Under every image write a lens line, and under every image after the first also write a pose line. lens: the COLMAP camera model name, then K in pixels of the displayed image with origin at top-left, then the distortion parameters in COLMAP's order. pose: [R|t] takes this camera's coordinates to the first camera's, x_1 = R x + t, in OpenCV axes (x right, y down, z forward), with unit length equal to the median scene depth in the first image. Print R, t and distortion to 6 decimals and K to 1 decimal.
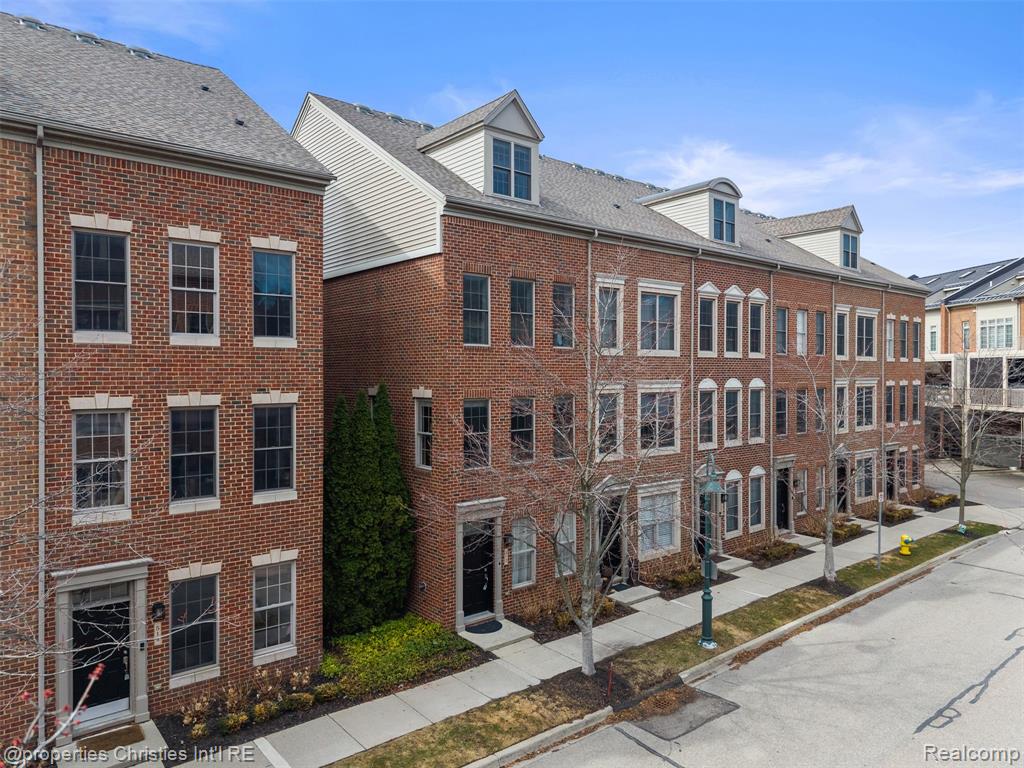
lens RADIAL K [[680.9, 0, 511.3], [0, 680.9, 380.9], [0, 0, 1]] dist [0.007600, -0.001324]
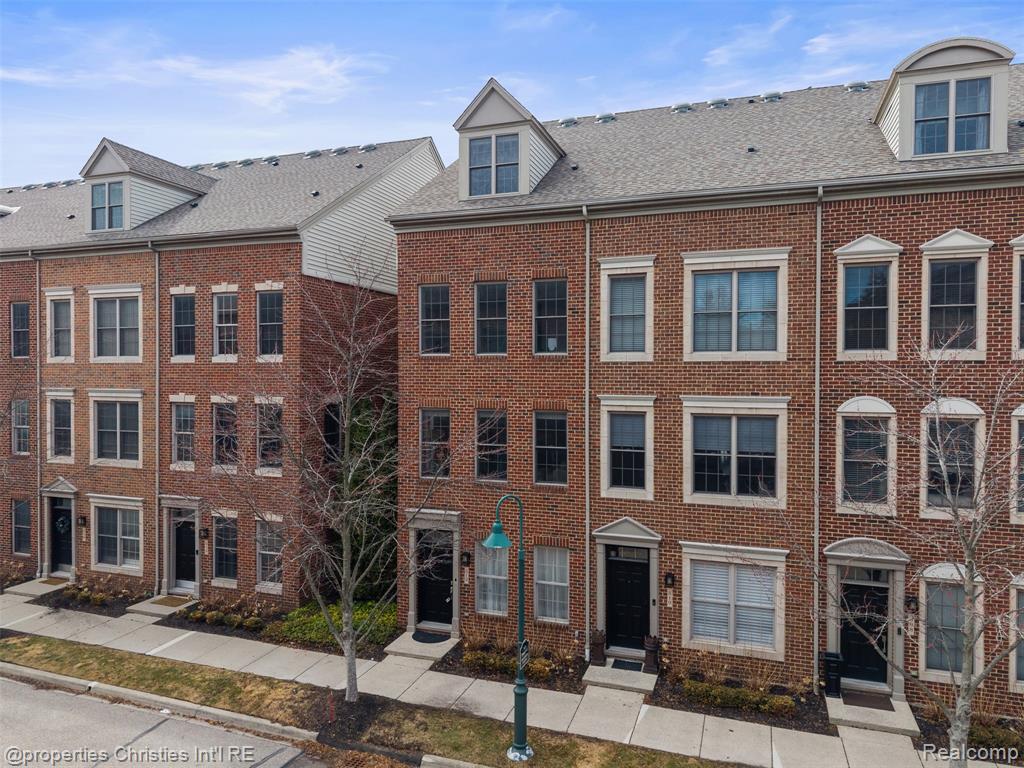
lens RADIAL K [[680.9, 0, 511.3], [0, 680.9, 380.9], [0, 0, 1]] dist [0.007600, -0.001324]
pose [[0.523546, 0.014598, -0.851873, 0.872987], [-0.012229, 0.999879, 0.009618, -0.025686], [0.851910, 0.005382, 0.523661, 0.575674]]
